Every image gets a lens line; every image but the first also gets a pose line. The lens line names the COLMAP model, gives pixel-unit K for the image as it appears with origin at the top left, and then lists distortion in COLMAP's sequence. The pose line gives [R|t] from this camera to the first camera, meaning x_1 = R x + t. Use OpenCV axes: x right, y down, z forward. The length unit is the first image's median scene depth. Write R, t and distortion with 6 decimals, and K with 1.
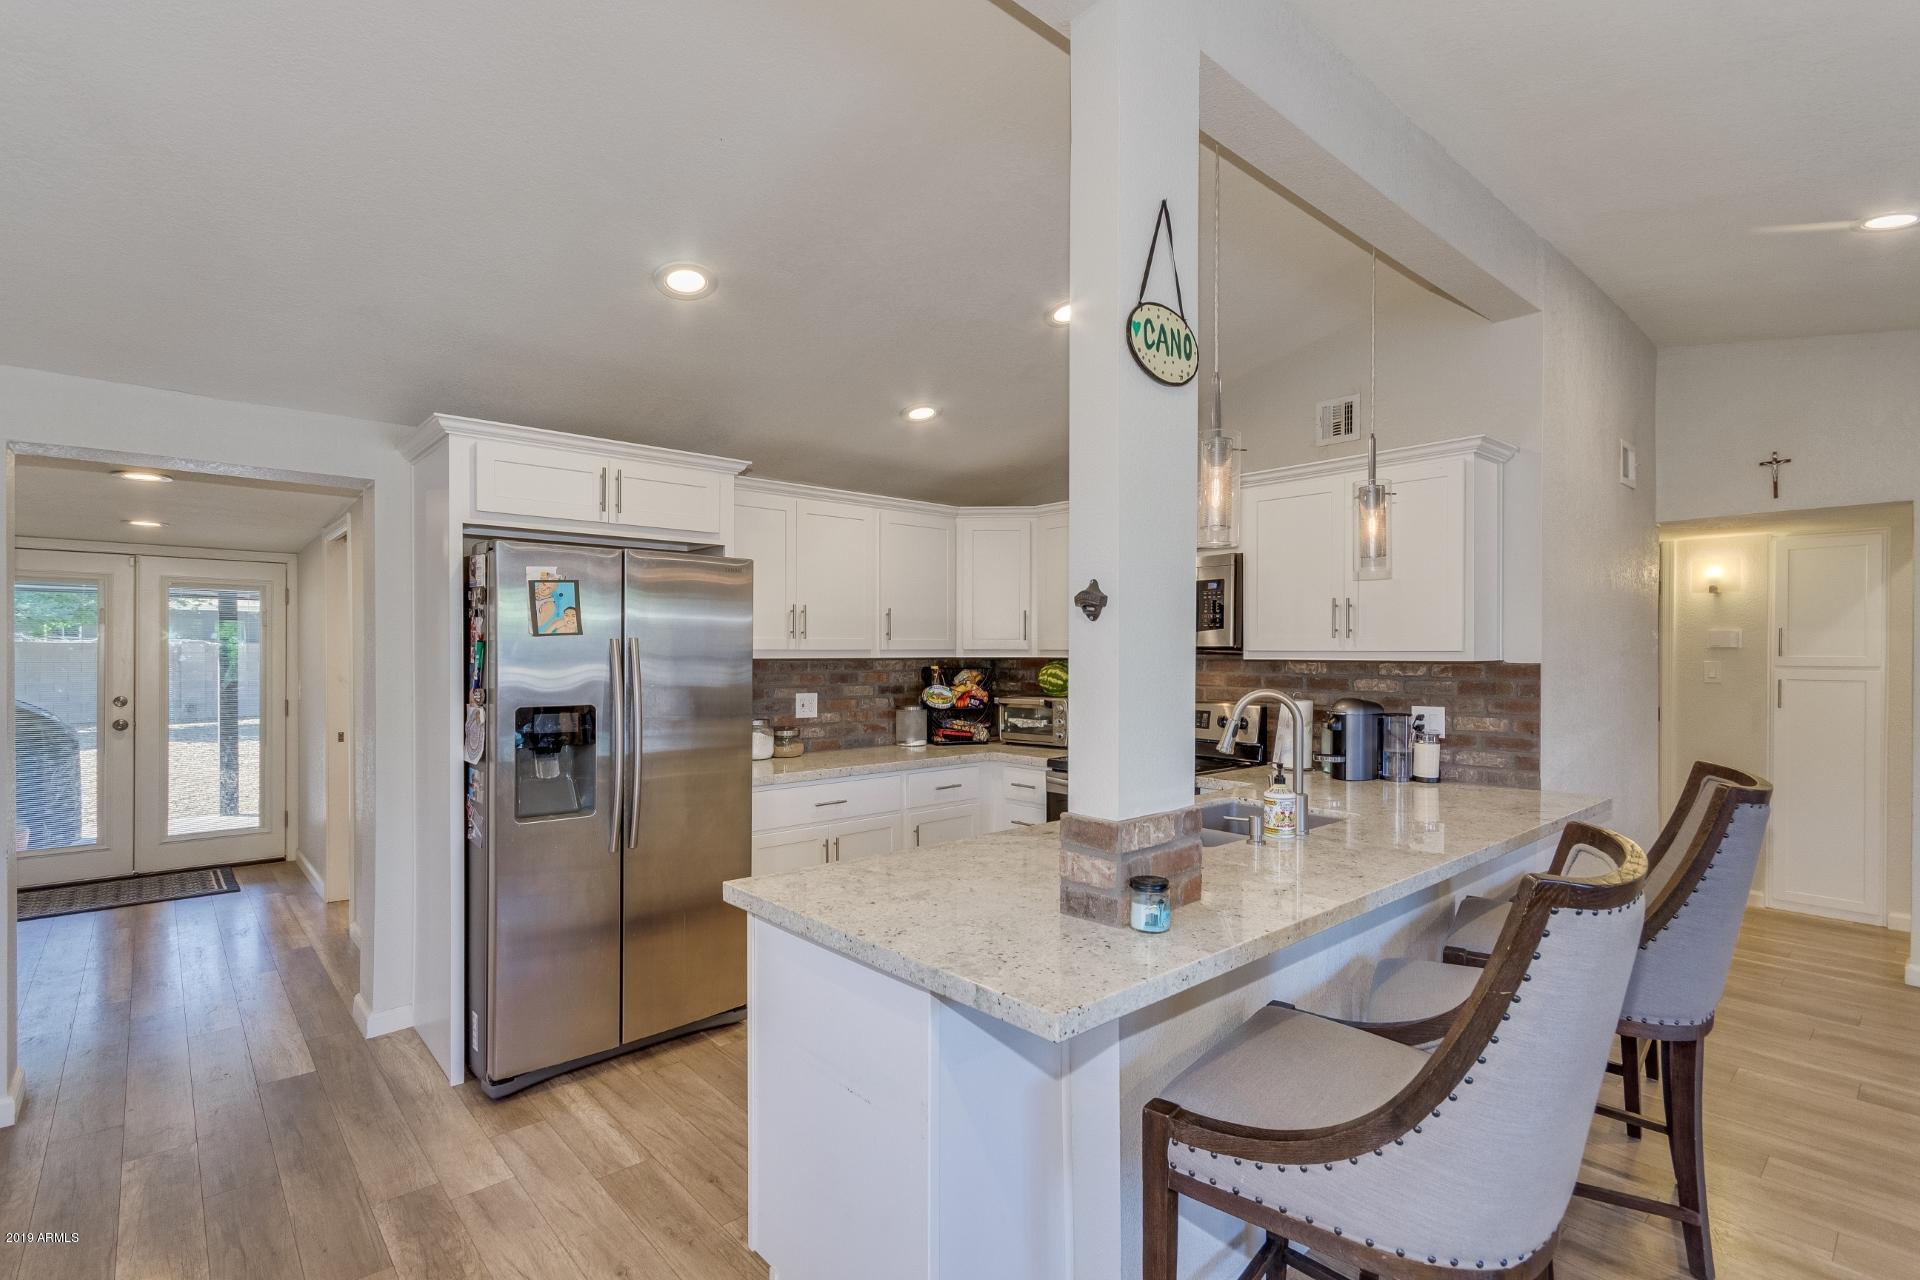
lens RADIAL K [[902.7, 0, 961.1], [0, 902.7, 657.7], [0, 0, 1]] dist [-0.008132, 0.000704]
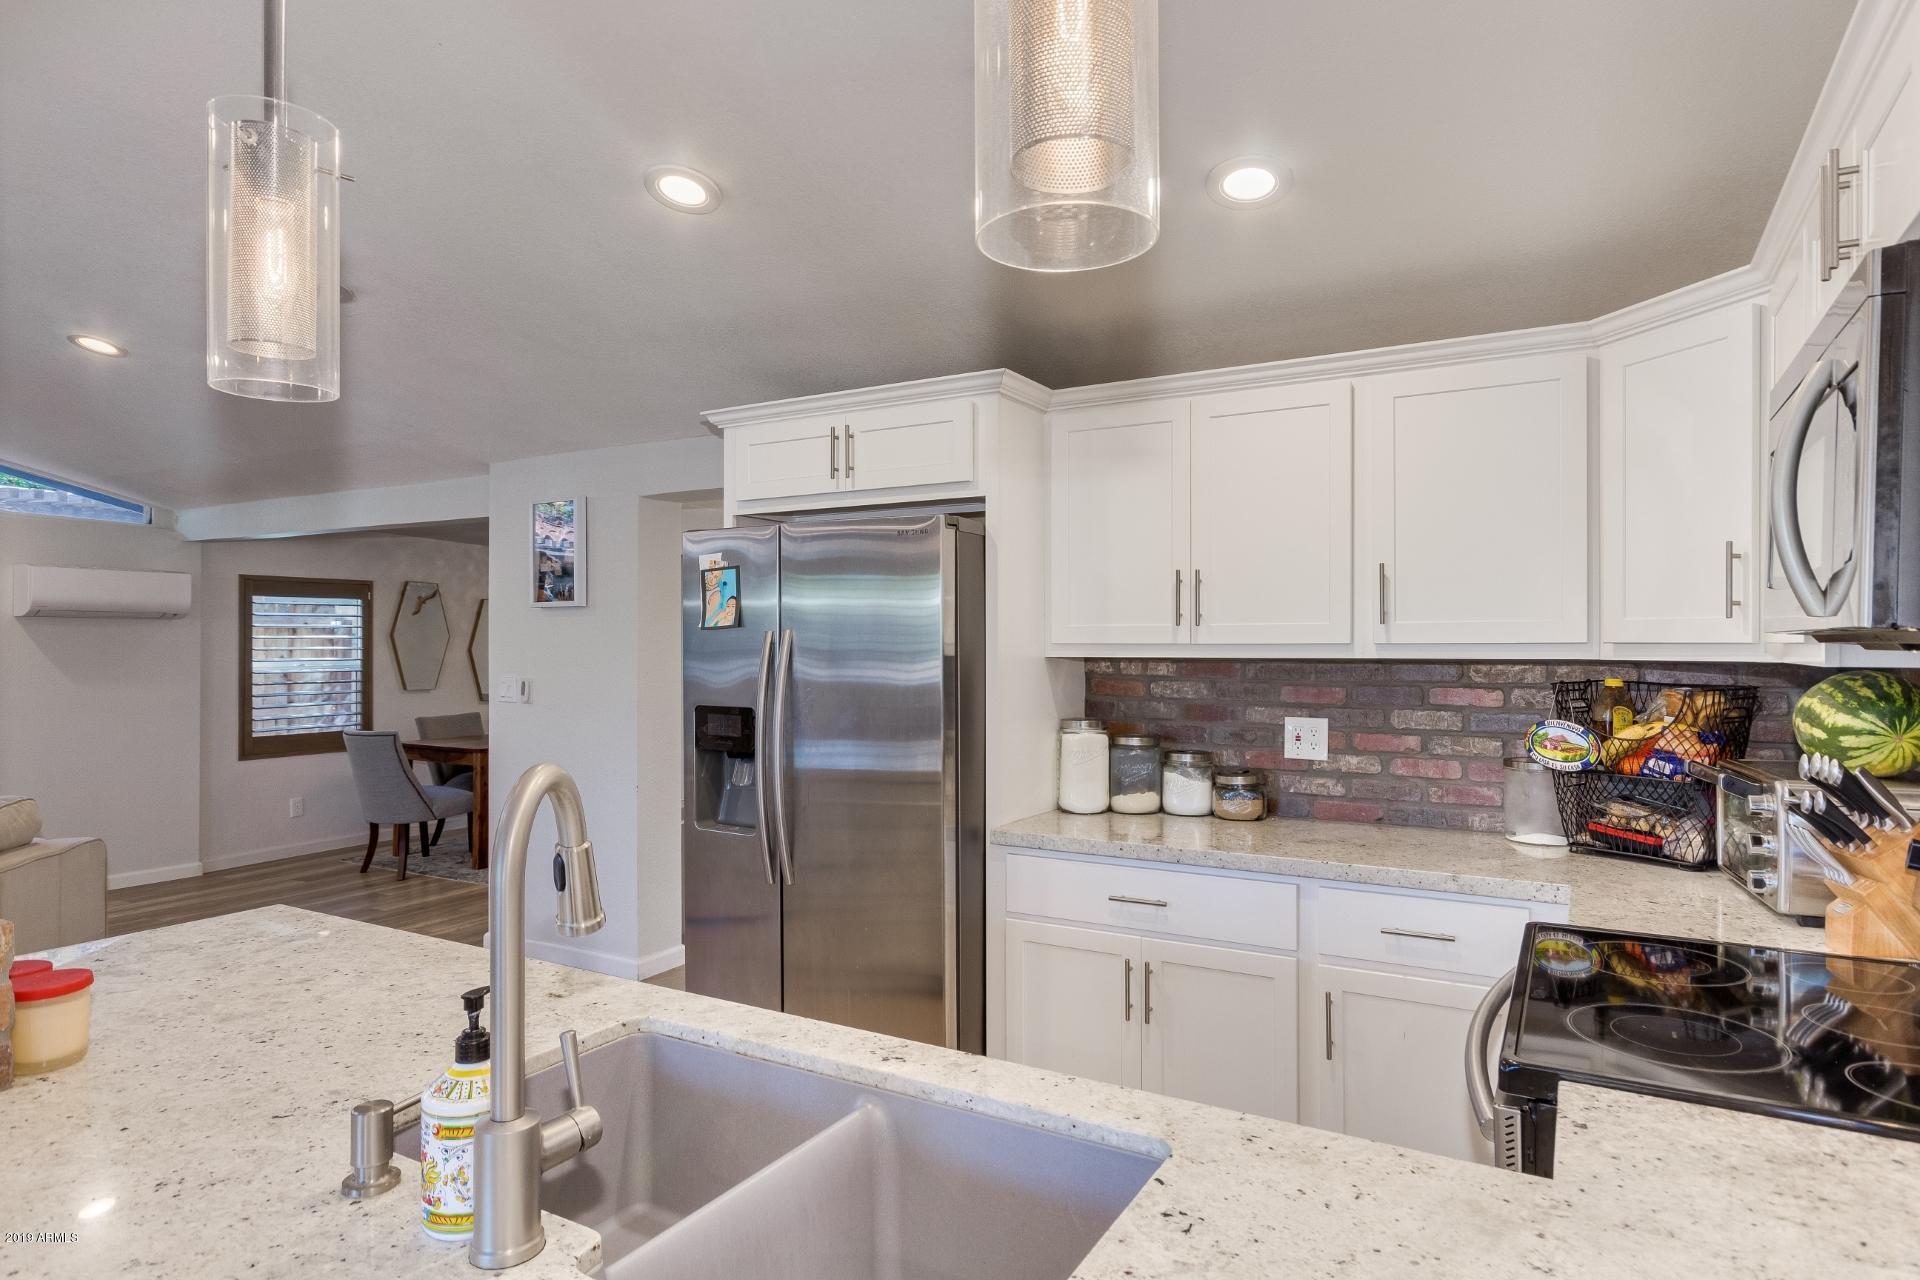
lens RADIAL K [[1111.6, 0, 960.2], [0, 1111.6, 642.5], [0, 0, 1]] dist [-0.002648, -0.000801]
pose [[0.319812, 0.001569, -0.947480, 0.459831], [-0.006885, 0.999976, -0.000667, -0.007743], [0.947456, 0.006736, 0.319815, 0.582355]]
